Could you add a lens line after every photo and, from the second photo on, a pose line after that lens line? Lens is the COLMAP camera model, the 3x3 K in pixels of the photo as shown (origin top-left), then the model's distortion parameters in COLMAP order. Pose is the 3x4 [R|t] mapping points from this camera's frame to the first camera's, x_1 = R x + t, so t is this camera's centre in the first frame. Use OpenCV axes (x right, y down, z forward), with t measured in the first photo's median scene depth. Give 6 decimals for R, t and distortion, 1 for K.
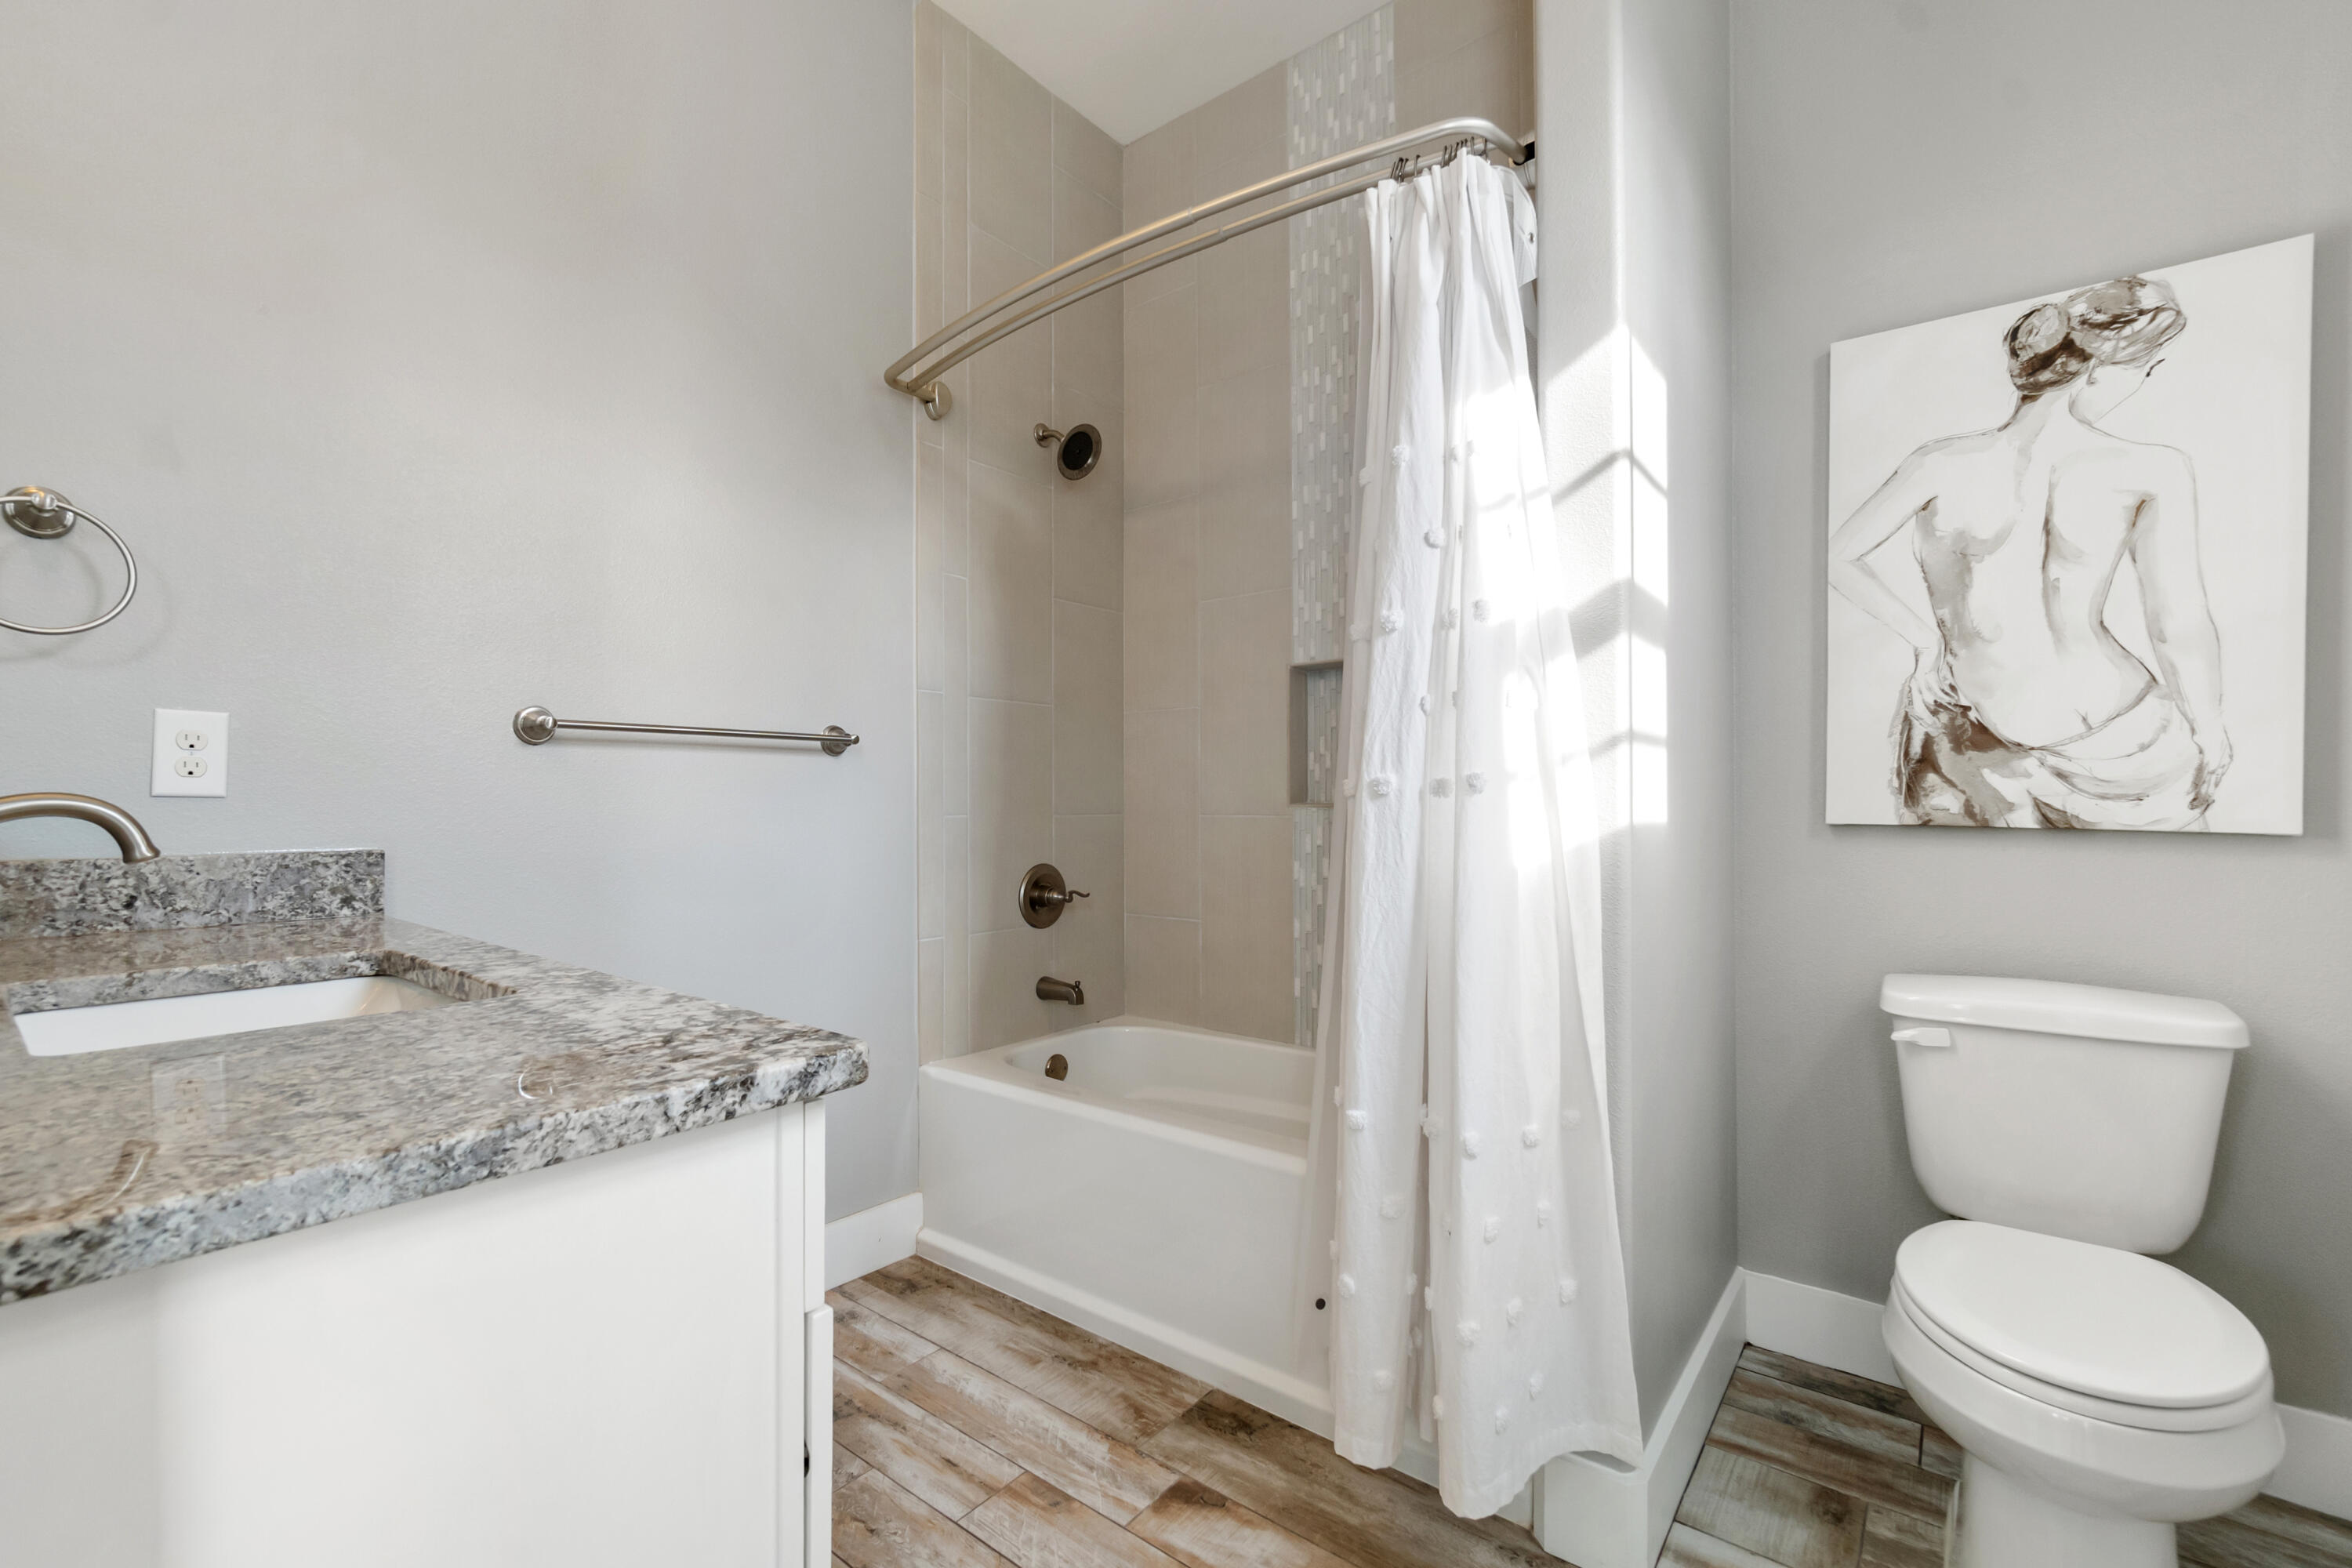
lens RADIAL K [[1020.0, 0, 1177.2], [0, 1020.0, 788.8], [0, 0, 1]] dist [0.001422, 0.000091]
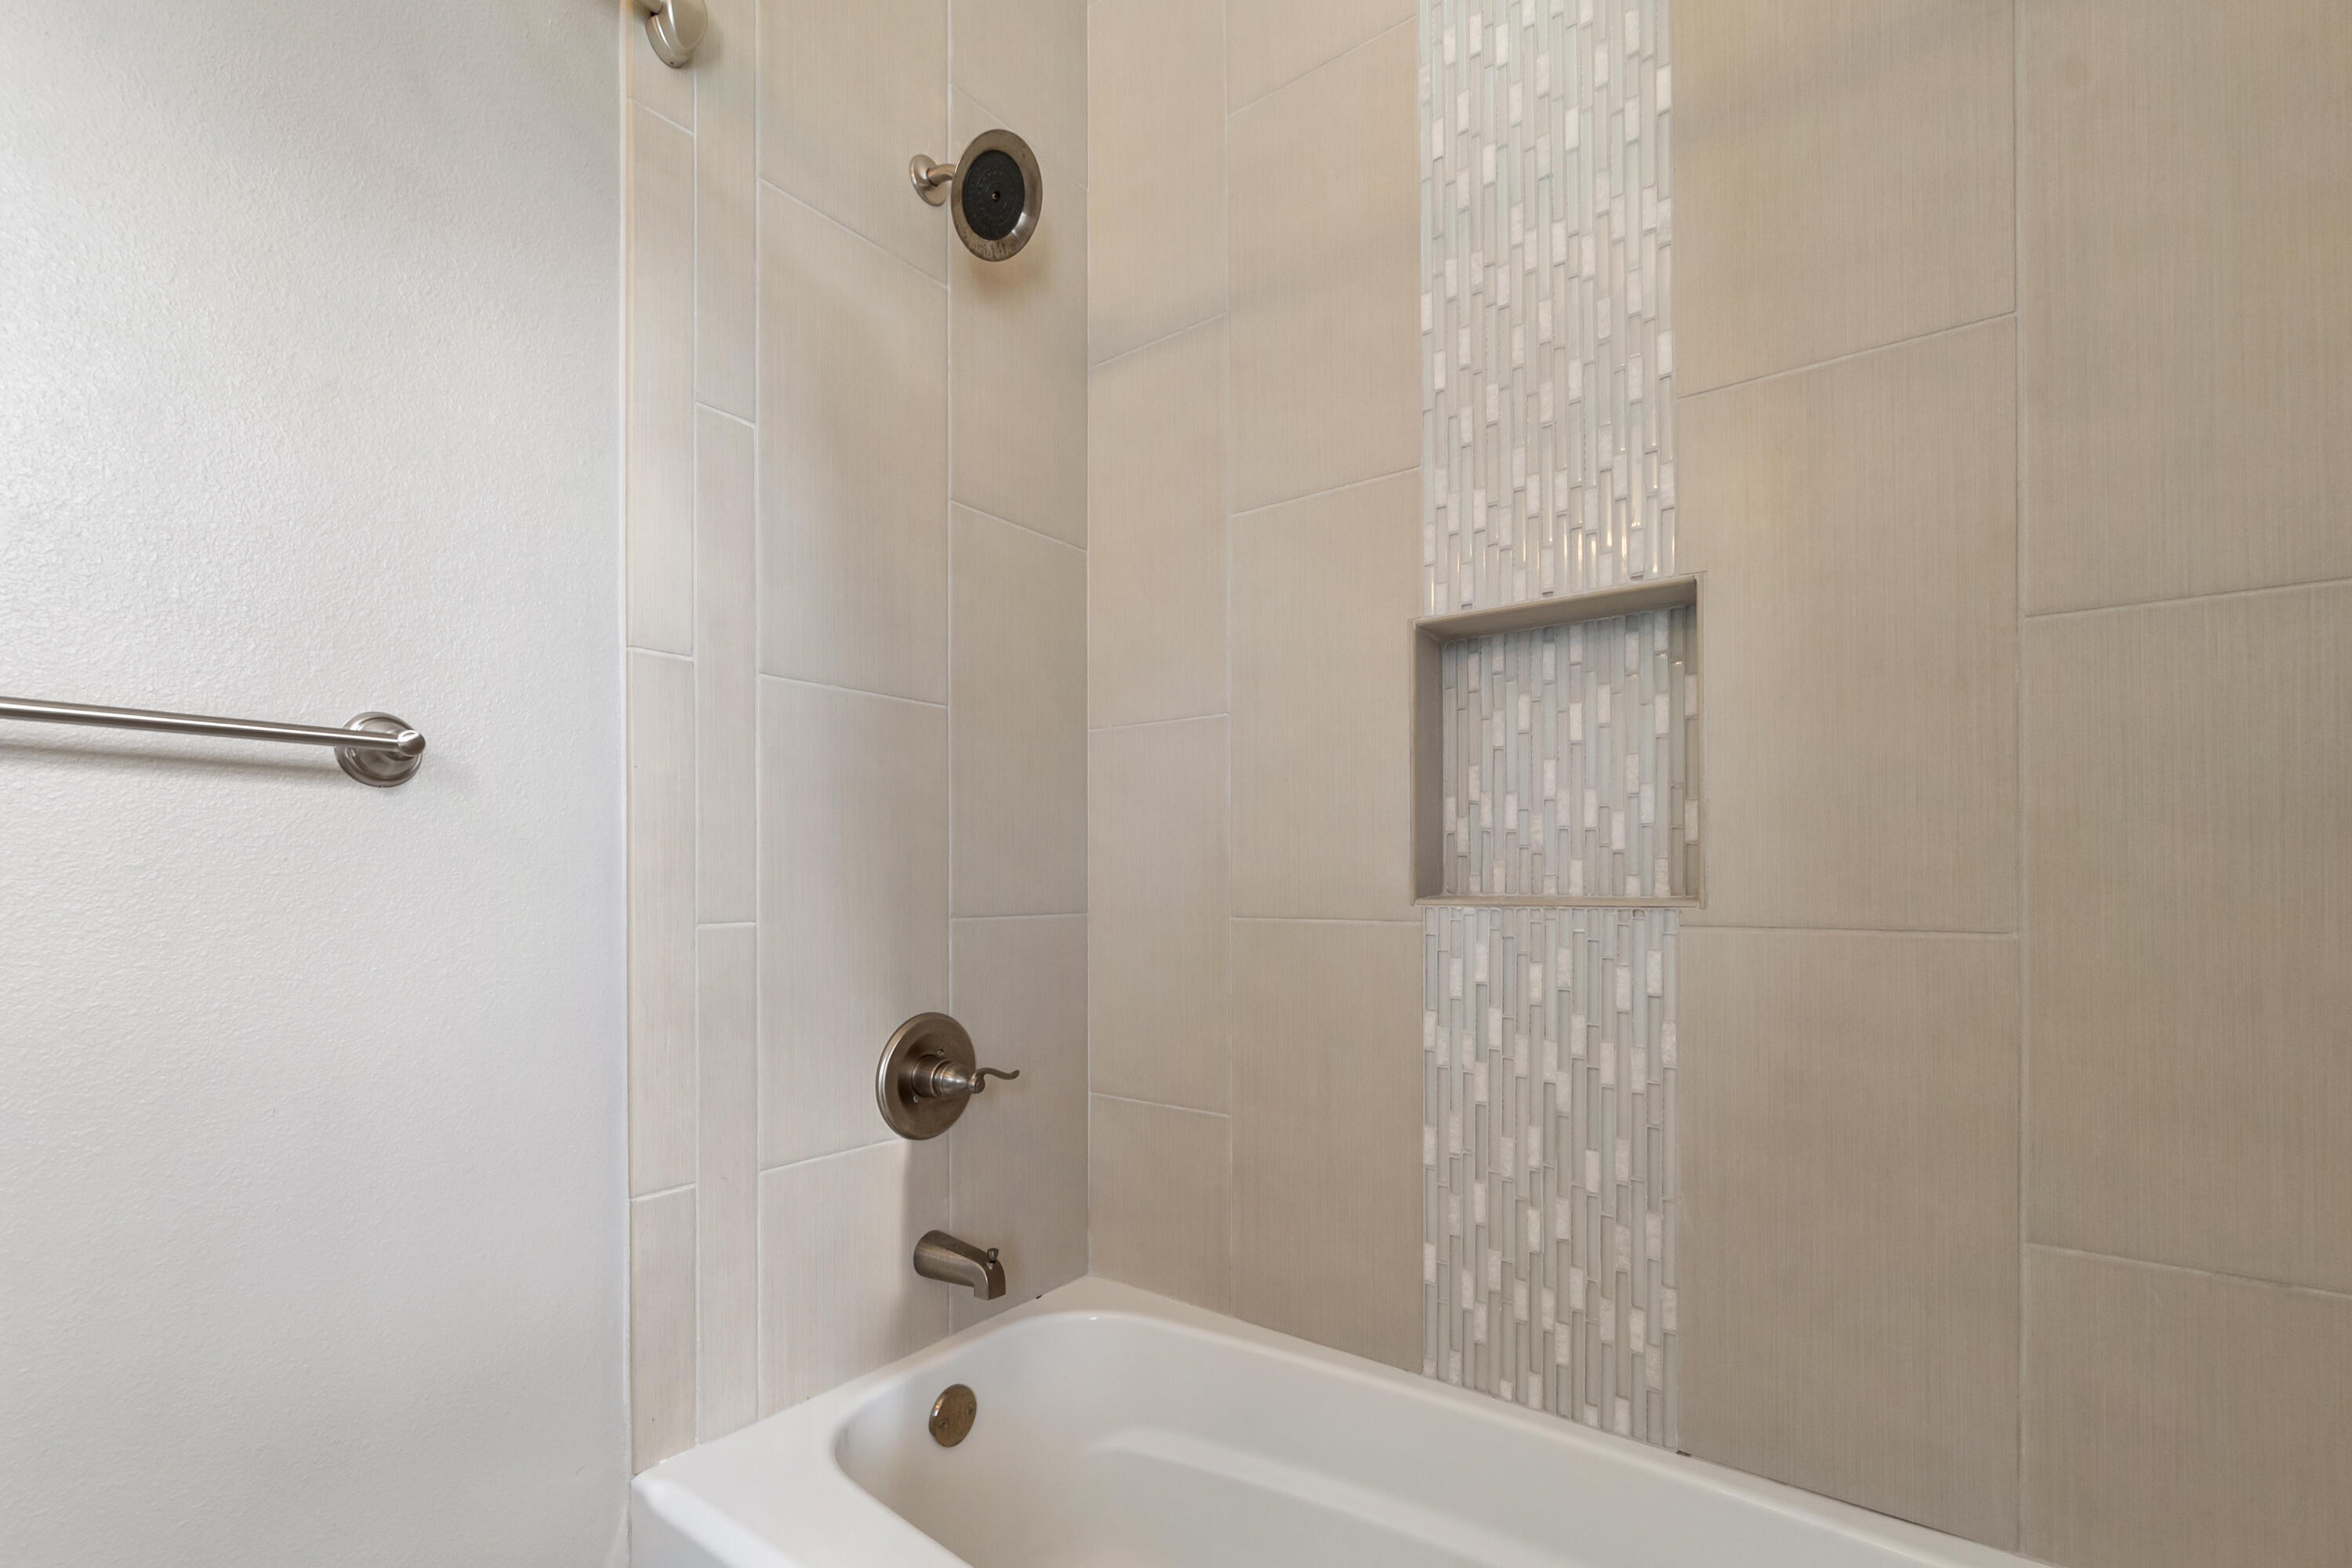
lens RADIAL K [[1020.0, 0, 1155.0], [0, 1020.0, 876.5], [0, 0, 1]] dist [0.001422, 0.000091]
pose [[0.999967, 0.000819, 0.008095, -0.022137], [-0.000839, 0.999996, 0.002529, 0.003009], [-0.008093, -0.002535, 0.999964, 0.497015]]
